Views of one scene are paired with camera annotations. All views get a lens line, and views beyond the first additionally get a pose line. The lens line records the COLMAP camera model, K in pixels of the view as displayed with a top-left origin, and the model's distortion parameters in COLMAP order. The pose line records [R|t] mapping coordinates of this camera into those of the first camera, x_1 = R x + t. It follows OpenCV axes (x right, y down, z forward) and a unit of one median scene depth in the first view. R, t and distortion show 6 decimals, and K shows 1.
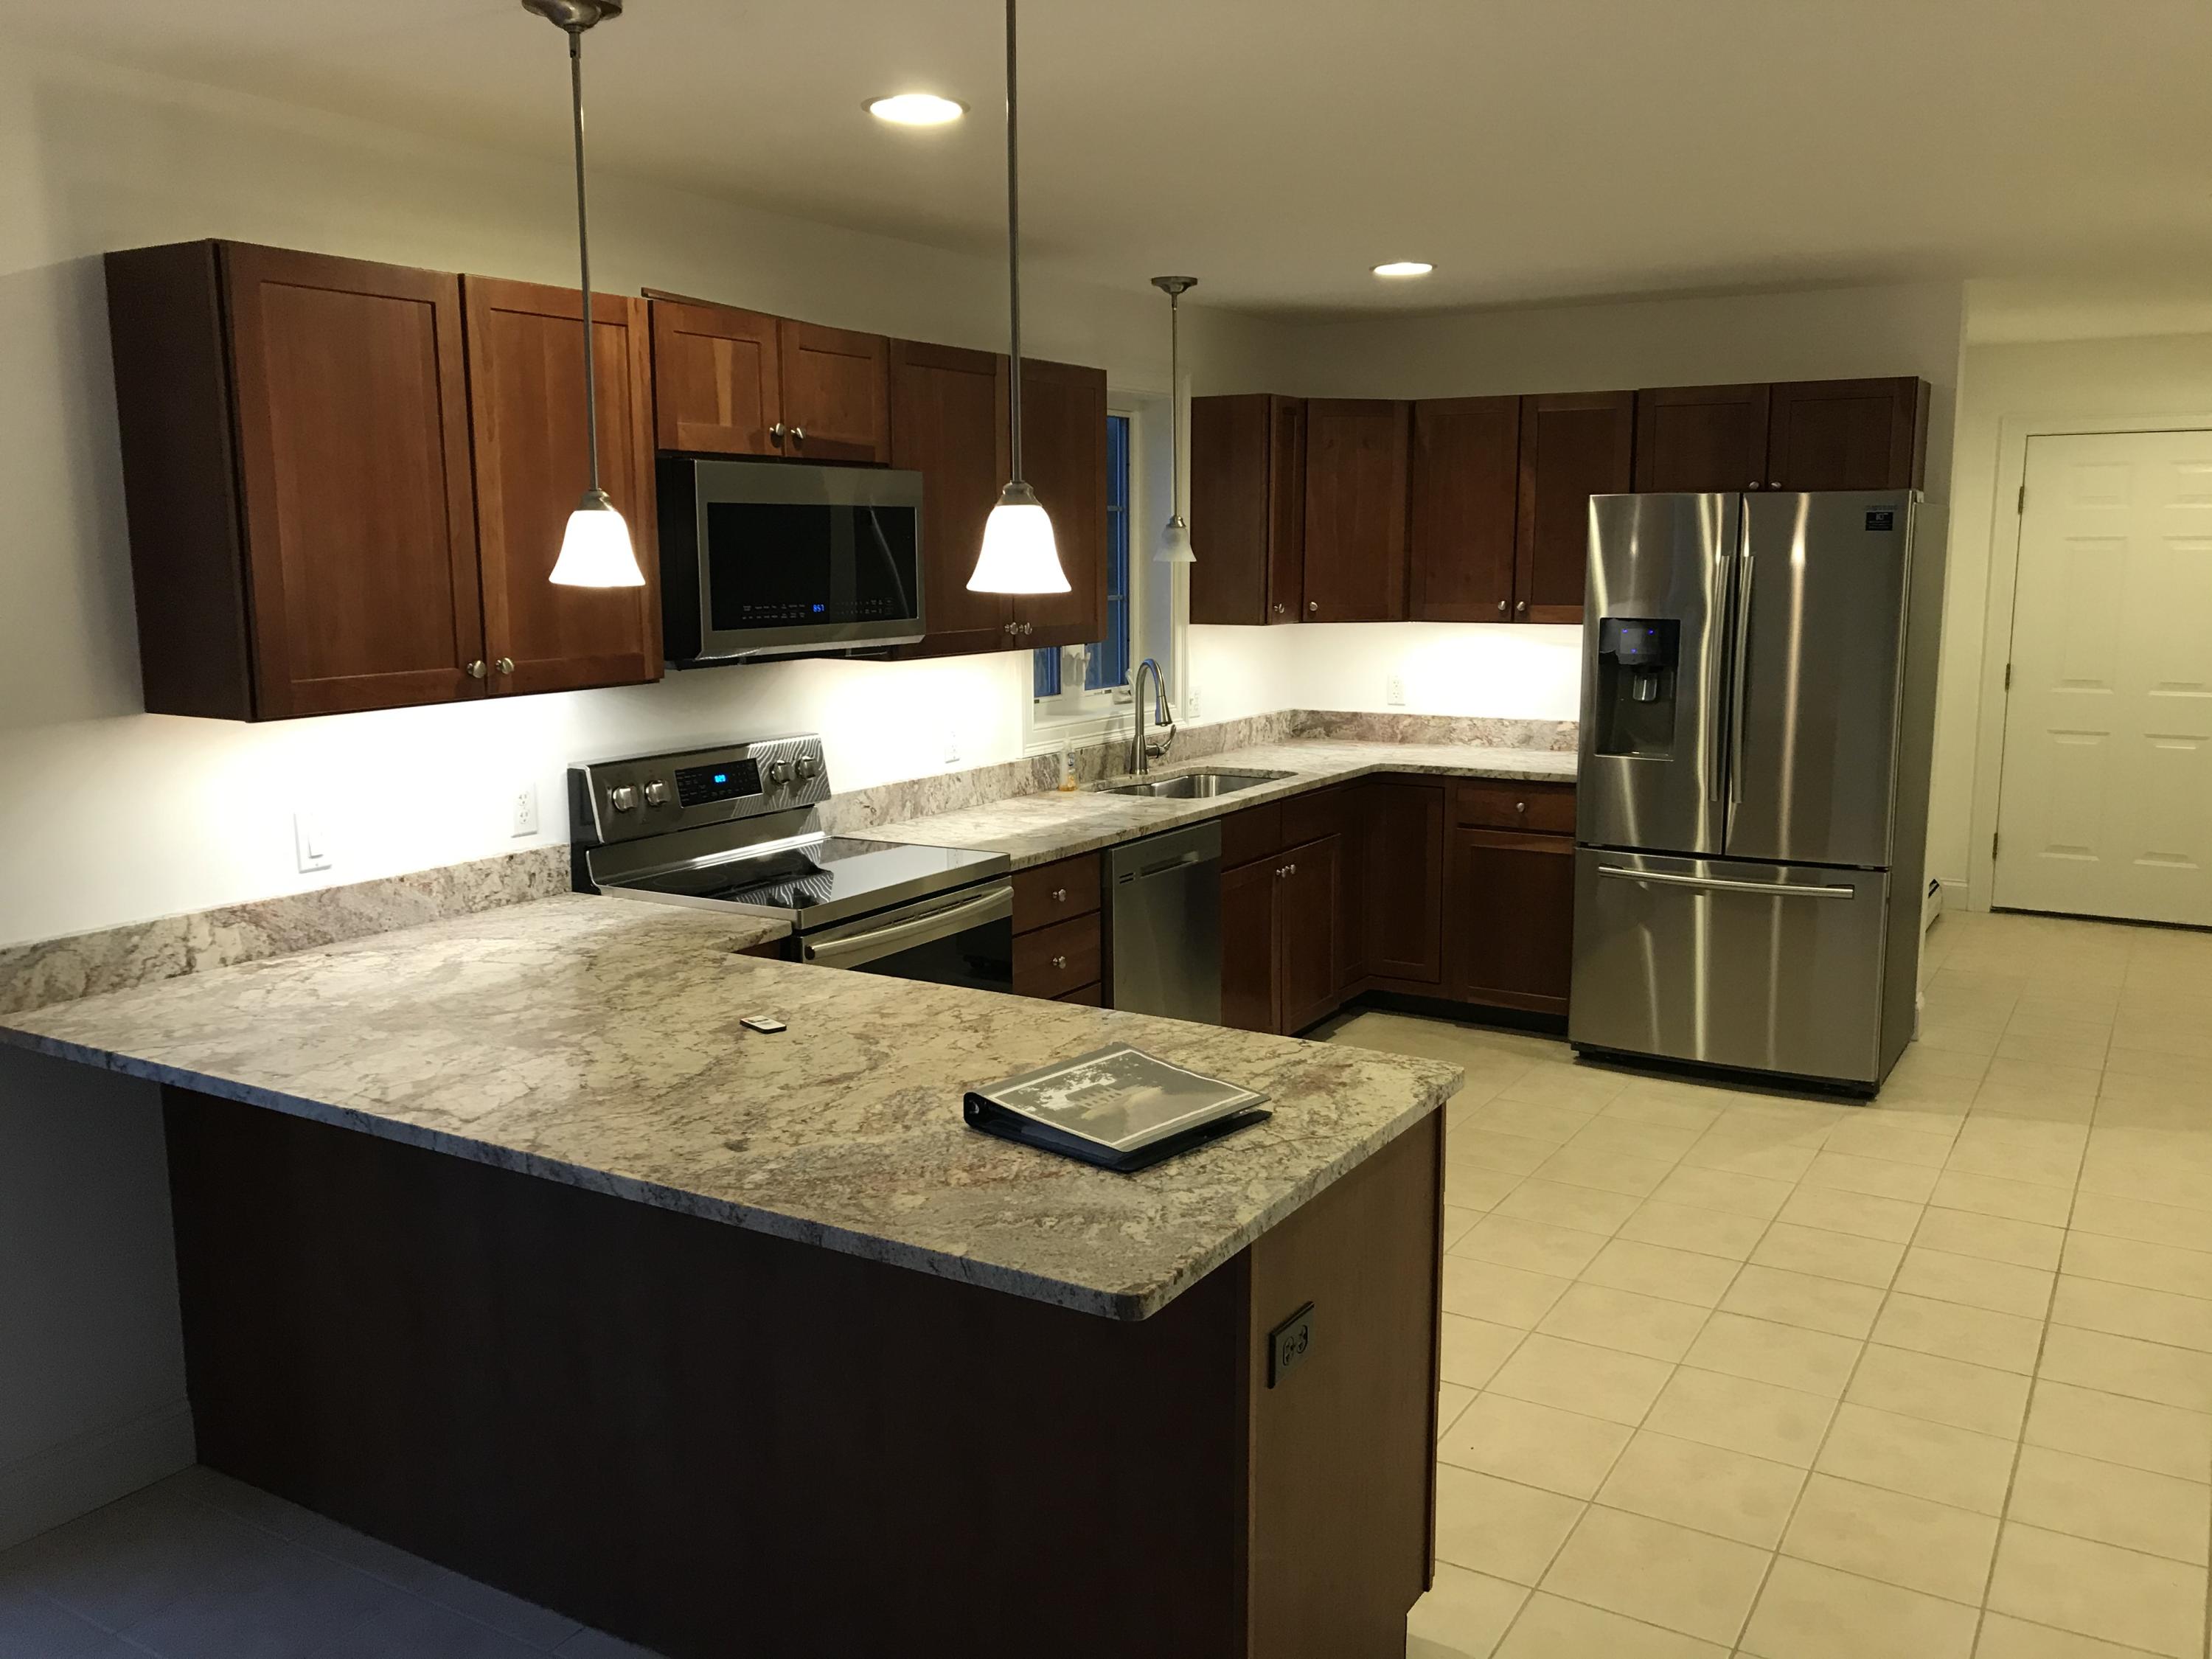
lens RADIAL K [[1805.1, 0, 1114.6], [0, 1805.1, 825.7], [0, 0, 1]] dist [0.001890, -0.001728]
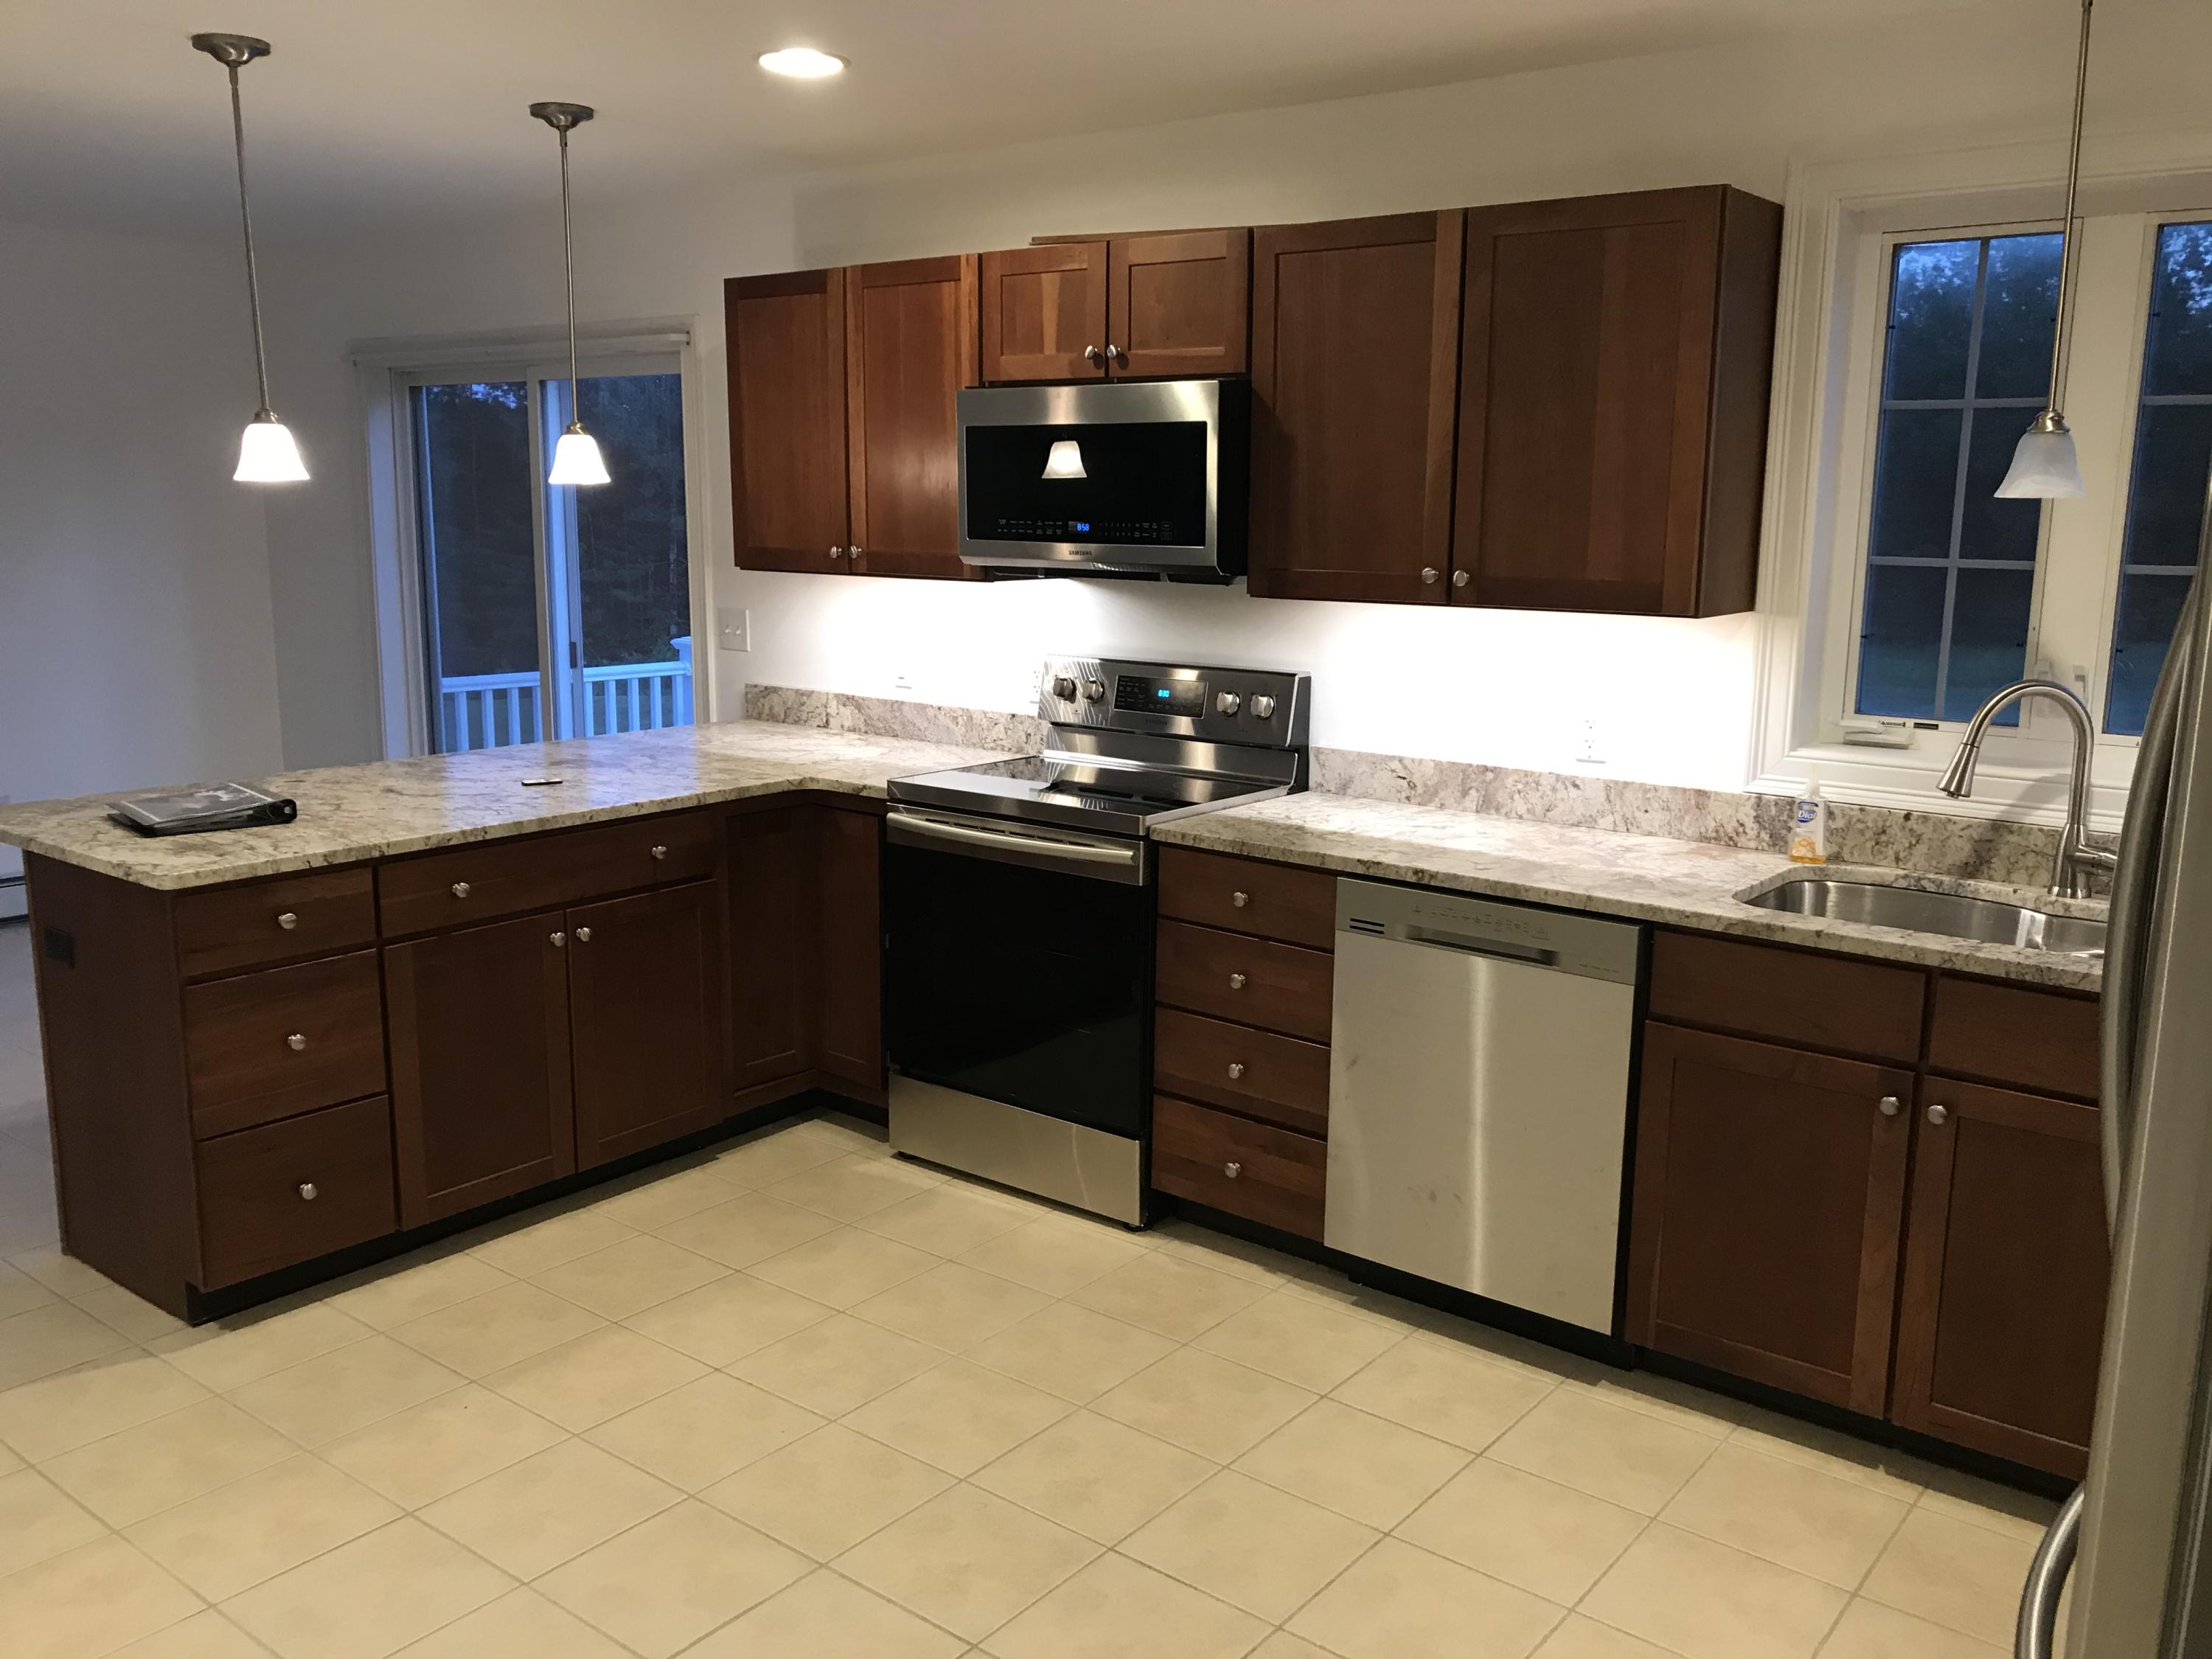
lens RADIAL K [[1805.1, 0, 1114.7], [0, 1805.1, 833.5], [0, 0, 1]] dist [0.001890, -0.001728]
pose [[-0.124029, 0.187268, -0.974447, 0.916868], [-0.164643, 0.964534, 0.206318, -0.177557], [0.978524, 0.186025, -0.088797, 1.216070]]
